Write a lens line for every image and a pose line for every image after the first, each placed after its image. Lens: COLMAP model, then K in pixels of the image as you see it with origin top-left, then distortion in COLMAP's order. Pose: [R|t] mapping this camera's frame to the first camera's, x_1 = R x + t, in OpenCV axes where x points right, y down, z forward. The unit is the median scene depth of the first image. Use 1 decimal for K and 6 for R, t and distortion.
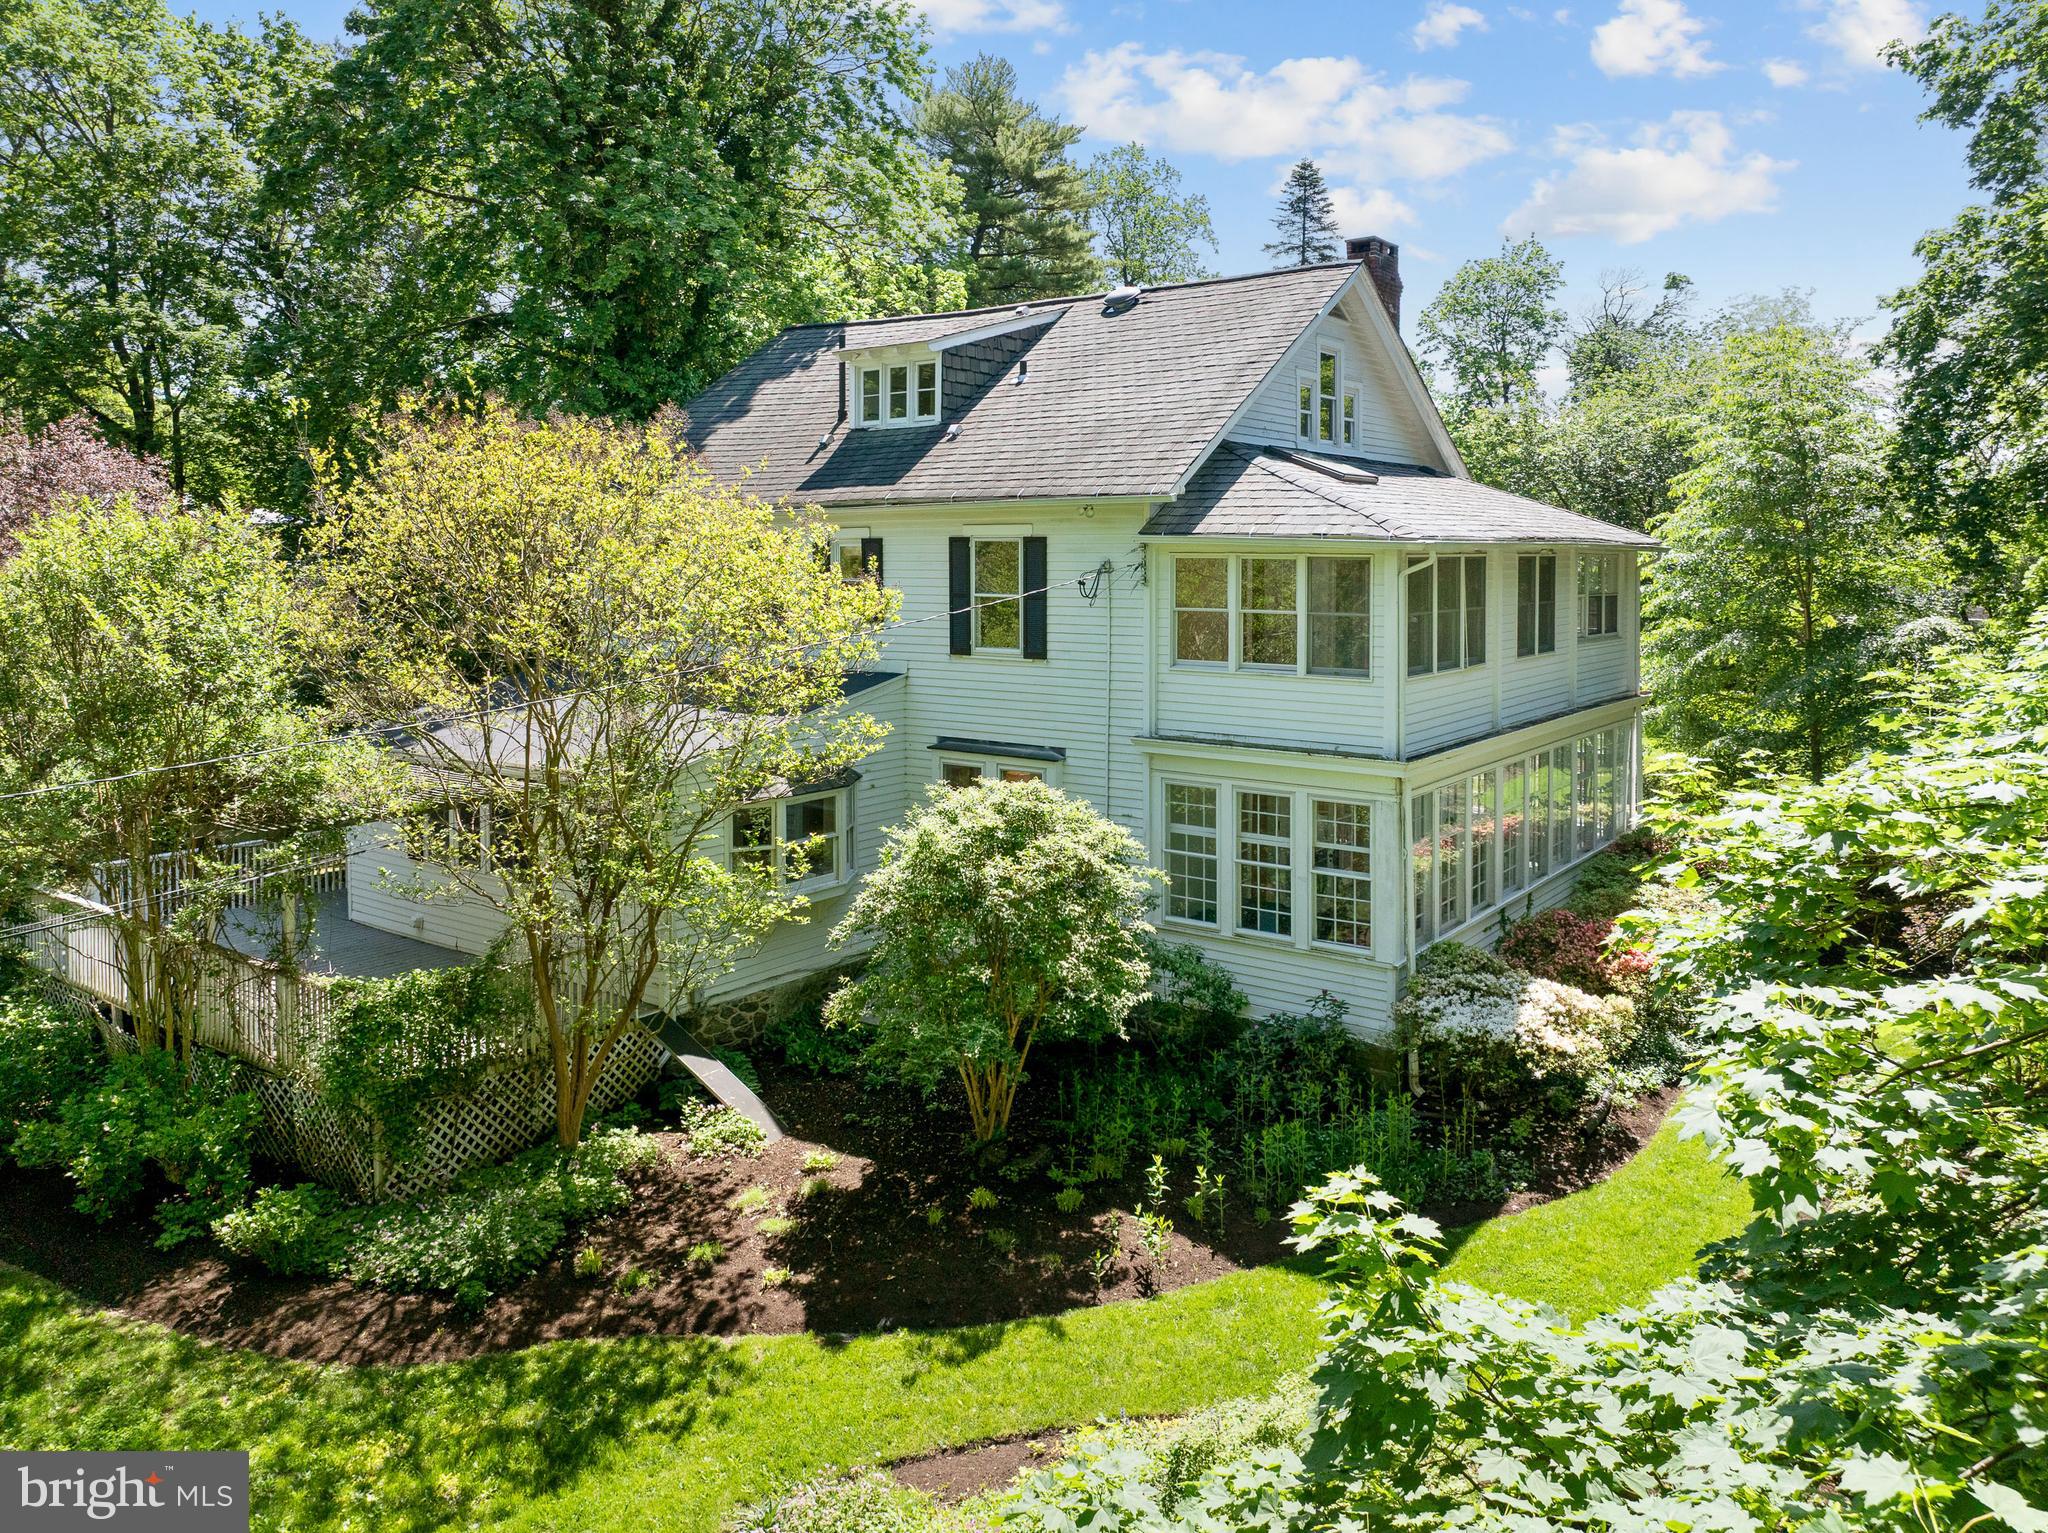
lens RADIAL K [[1474.9, 0, 1024.0], [0, 1474.9, 766.5], [0, 0, 1]] dist [-0.036019, -0.006950]
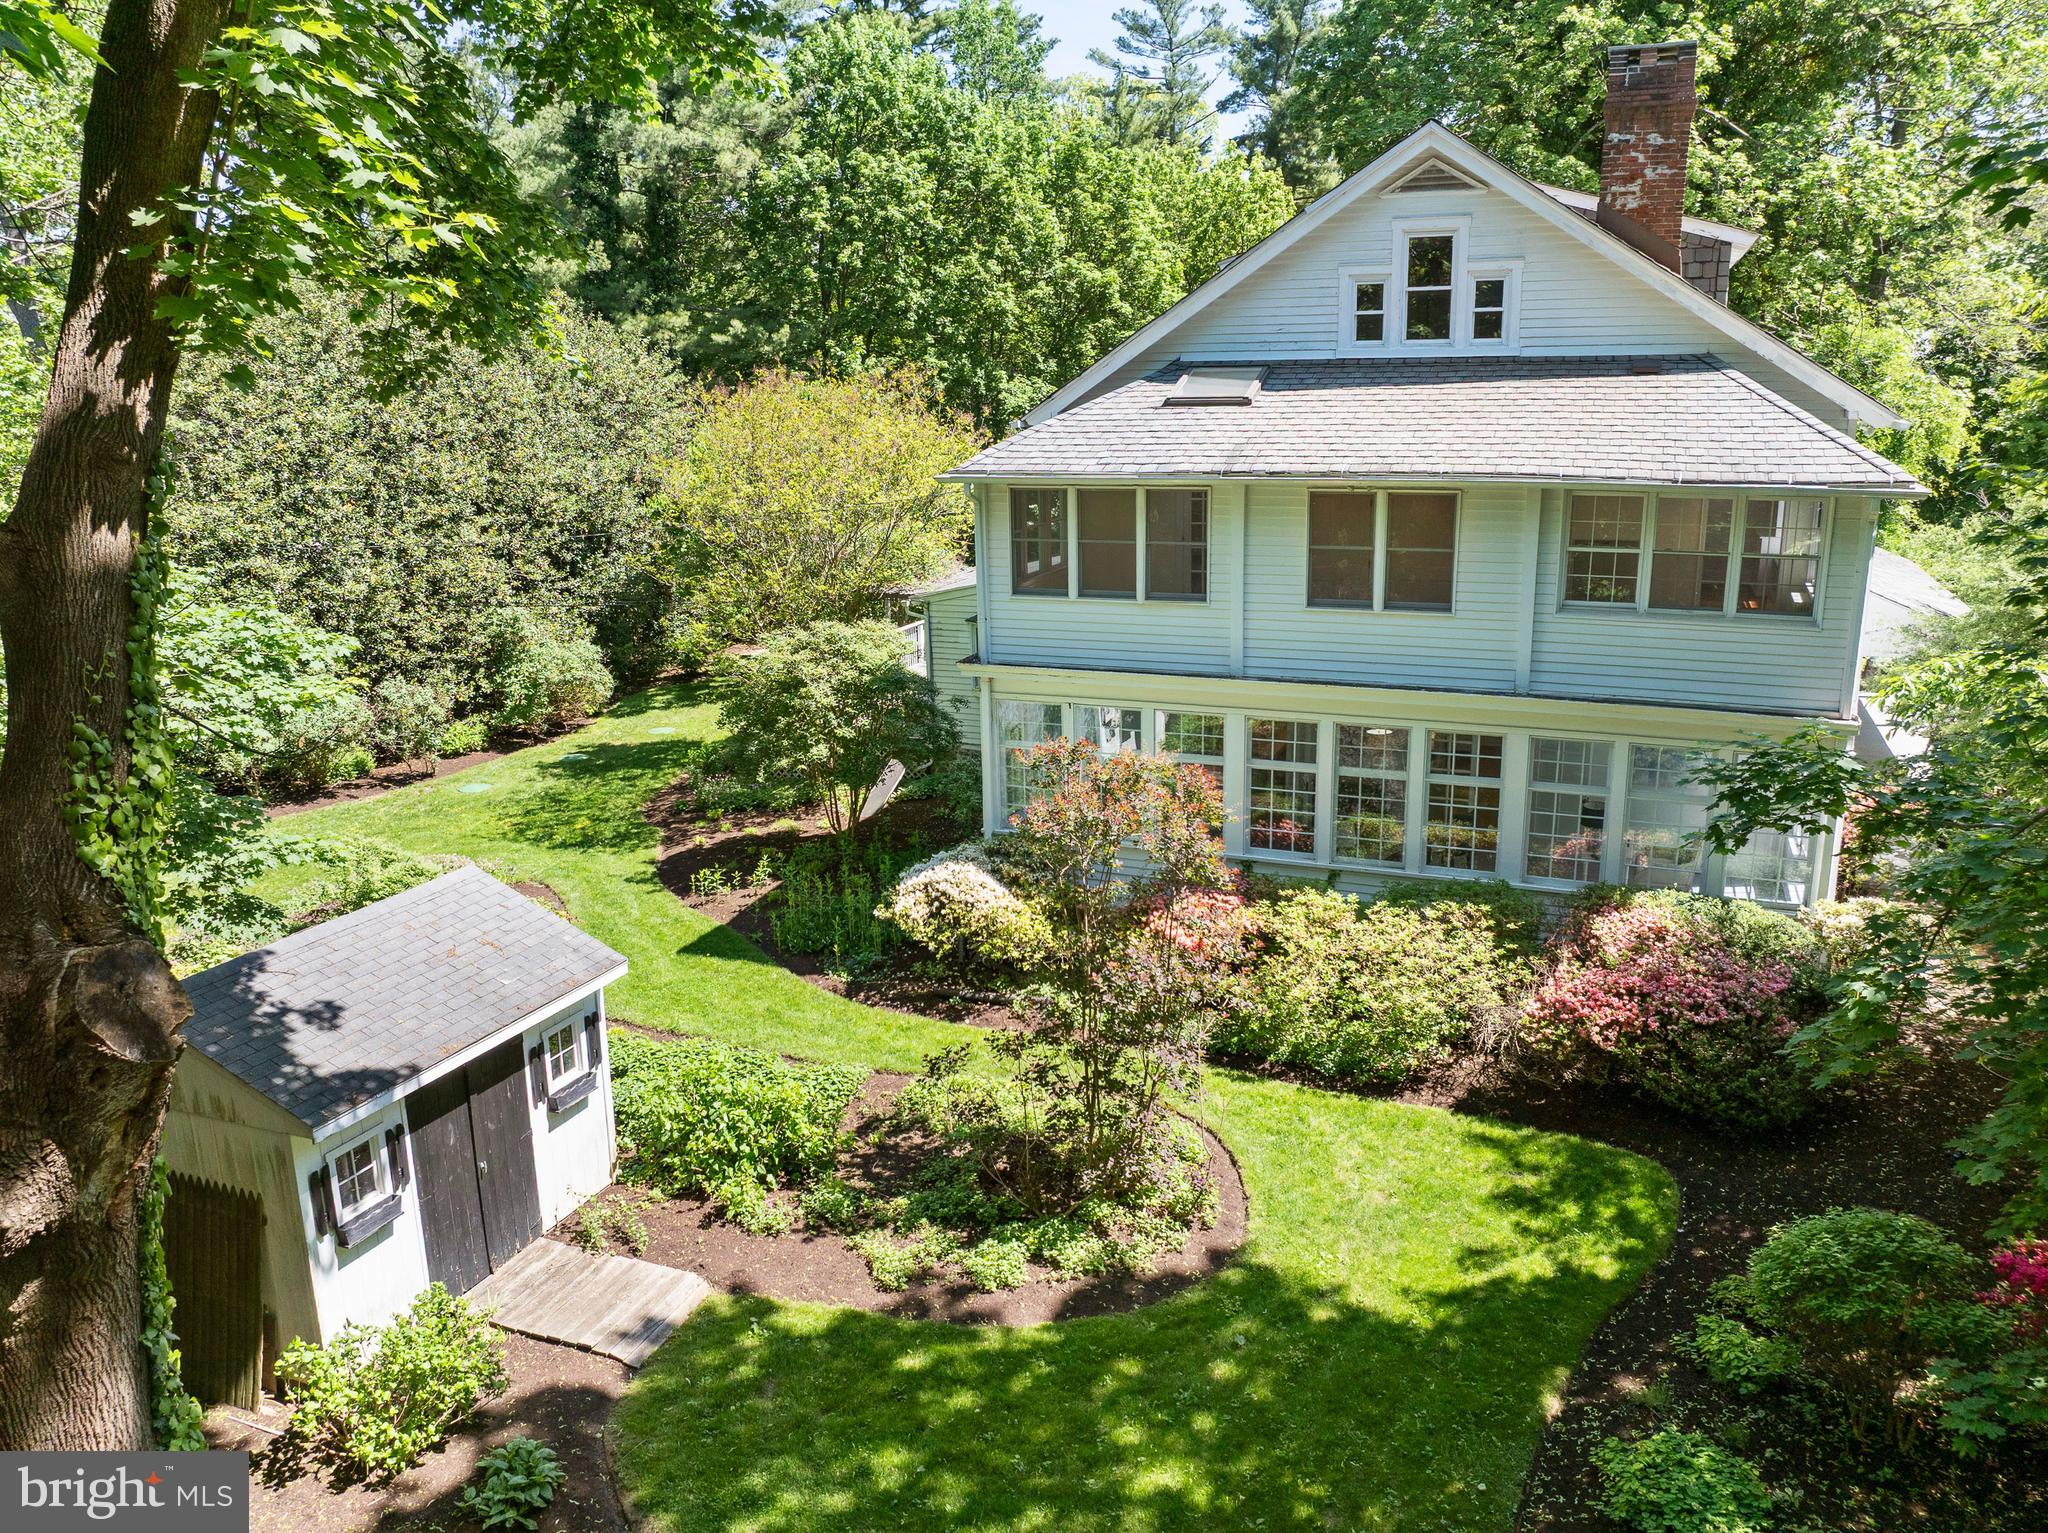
lens RADIAL K [[1474.9, 0, 1024.0], [0, 1474.9, 766.5], [0, 0, 1]] dist [-0.036019, -0.006950]
pose [[0.234735, 0.242423, -0.941345, 1.665259], [-0.126373, 0.967795, 0.217722, -0.226898], [0.963810, 0.067854, 0.257811, 0.820891]]
